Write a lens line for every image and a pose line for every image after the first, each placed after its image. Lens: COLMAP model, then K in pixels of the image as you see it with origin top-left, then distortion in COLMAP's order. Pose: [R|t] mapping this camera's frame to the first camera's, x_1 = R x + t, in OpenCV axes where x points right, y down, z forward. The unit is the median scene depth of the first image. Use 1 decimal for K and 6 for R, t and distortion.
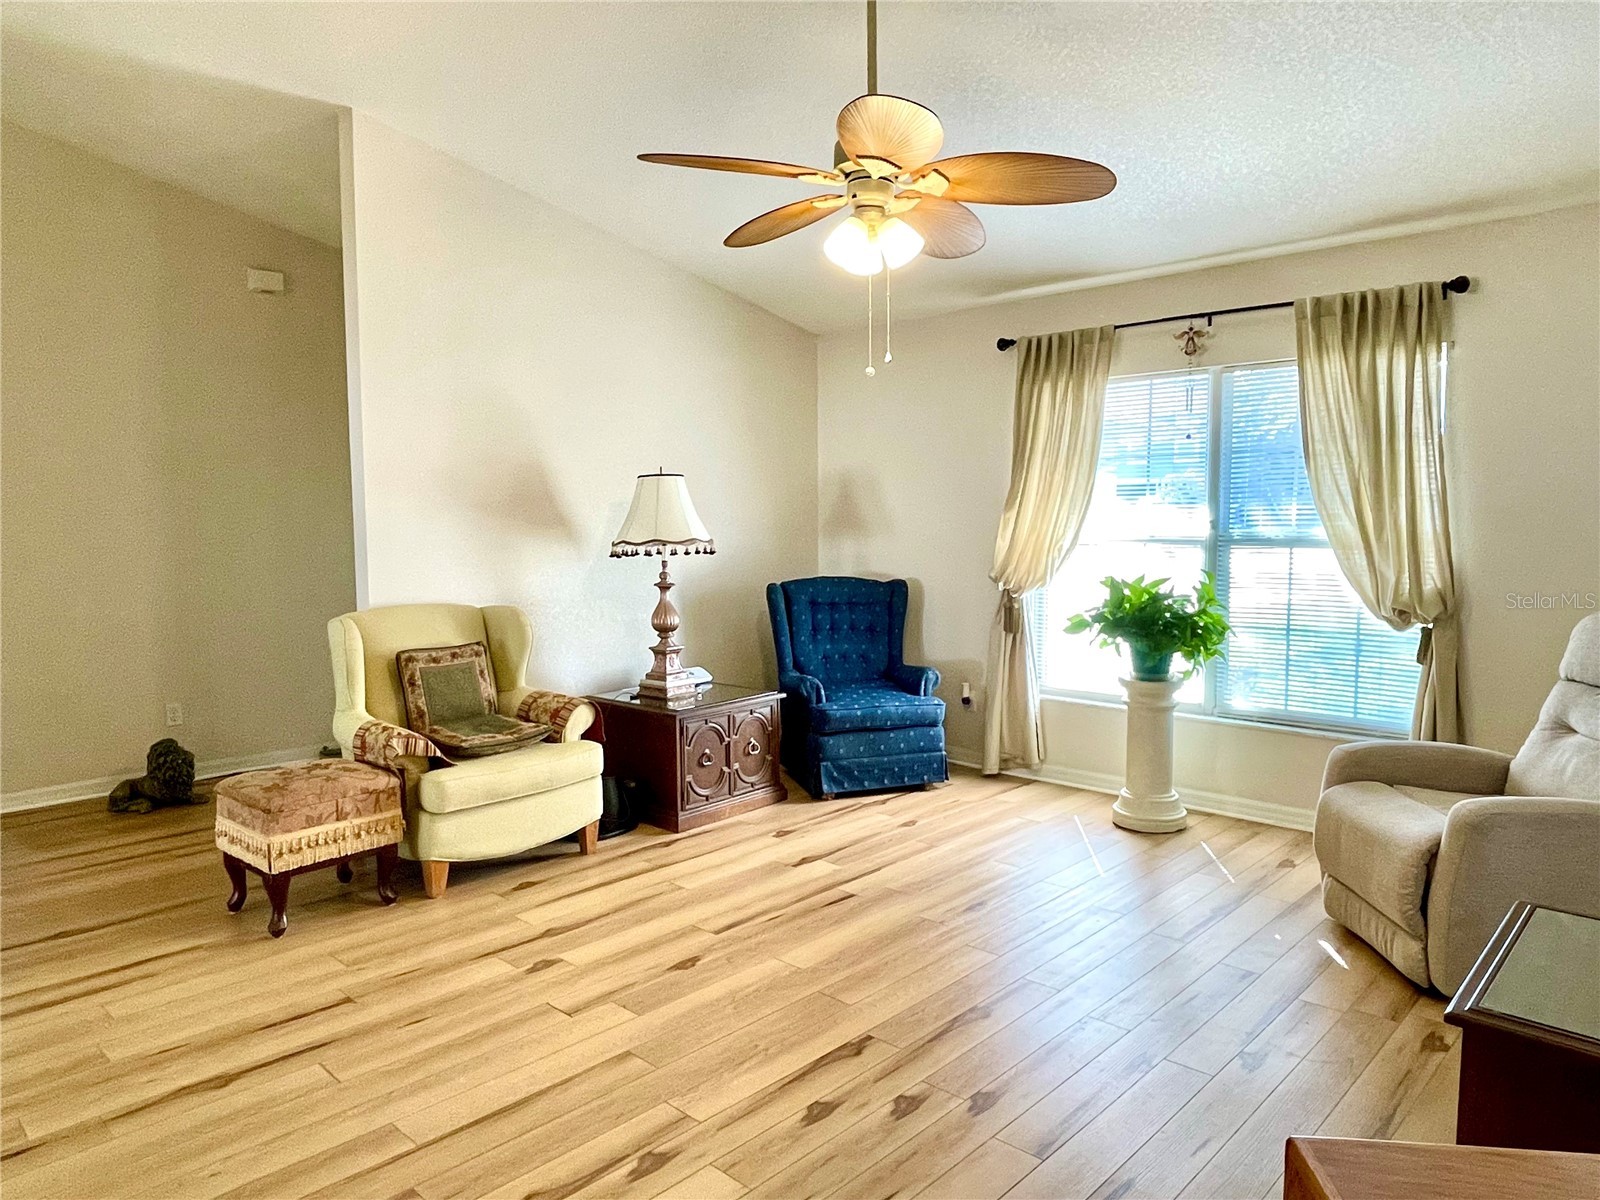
lens RADIAL K [[1055.5, 0, 800.0], [0, 1055.5, 600.0], [0, 0, 1]] dist [0.001677, -0.000484]
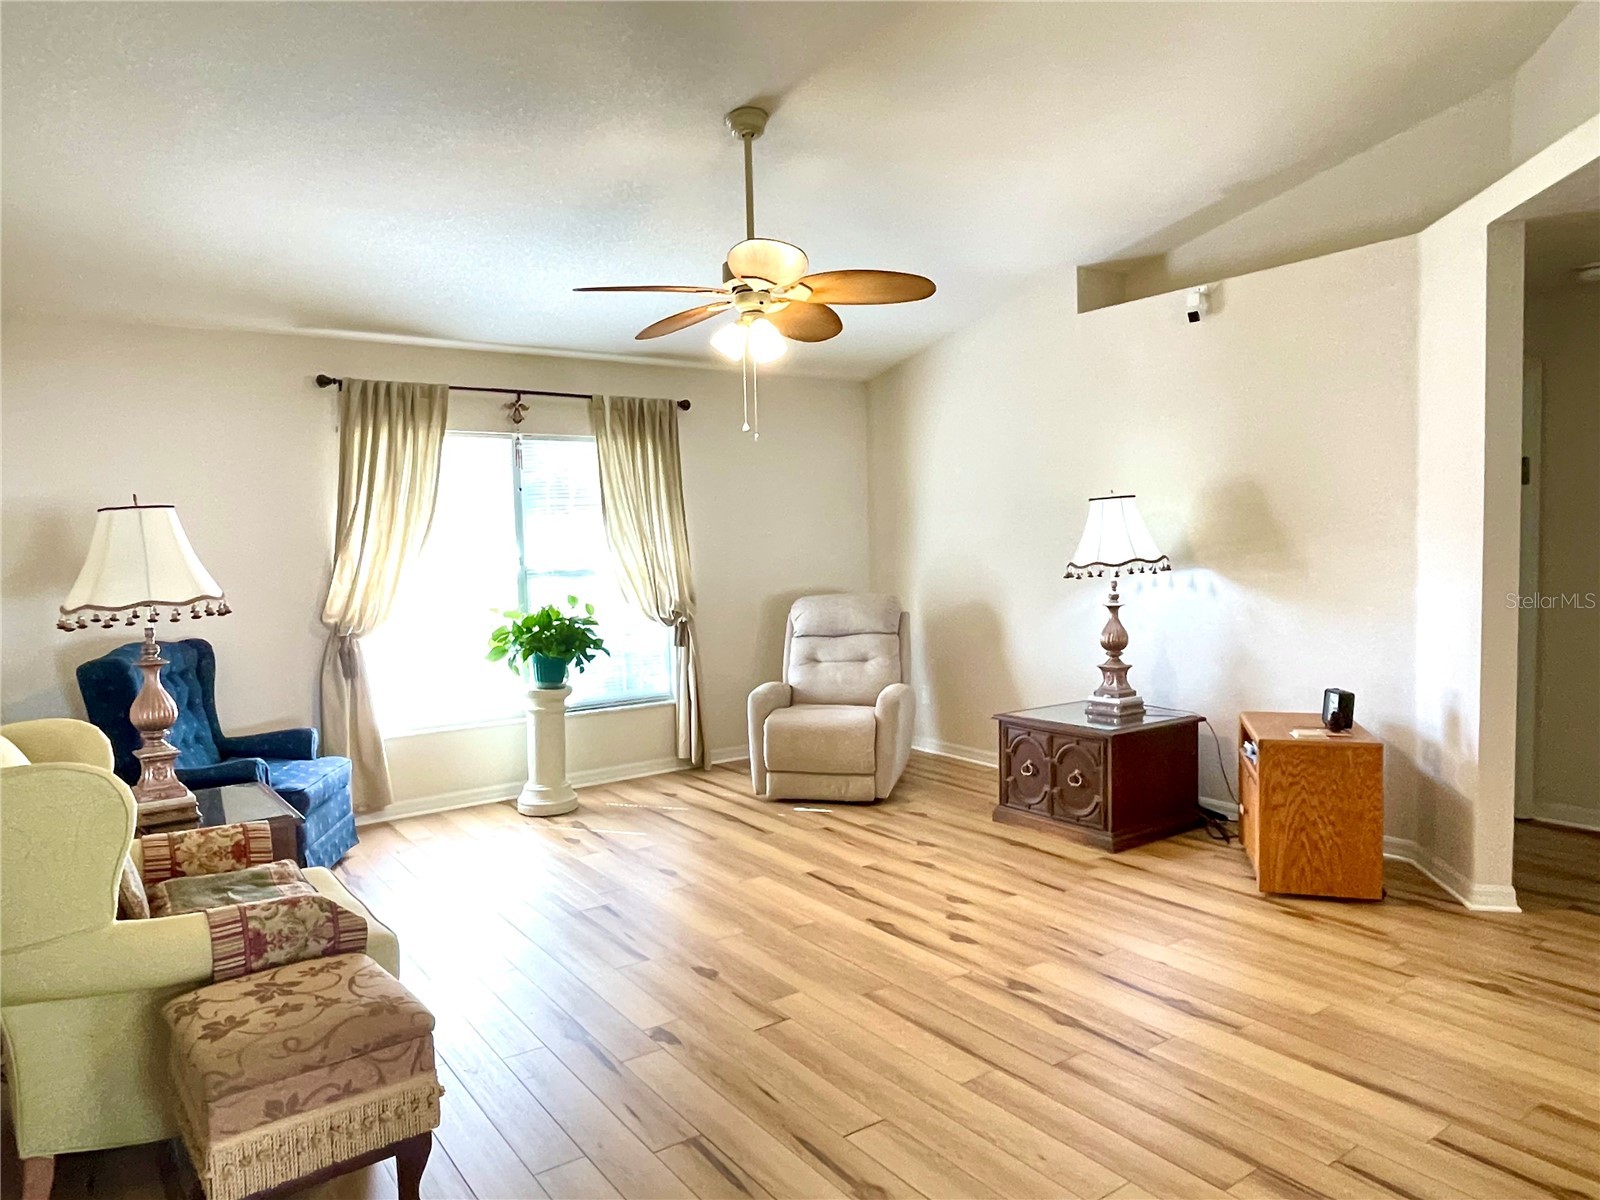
lens RADIAL K [[1055.5, 0, 800.0], [0, 1055.5, 600.0], [0, 0, 1]] dist [0.001677, -0.000484]
pose [[0.188619, -0.056674, 0.980414, -0.832843], [0.100056, 0.994247, 0.038225, -0.045569], [-0.976940, 0.090886, 0.193204, 0.499713]]
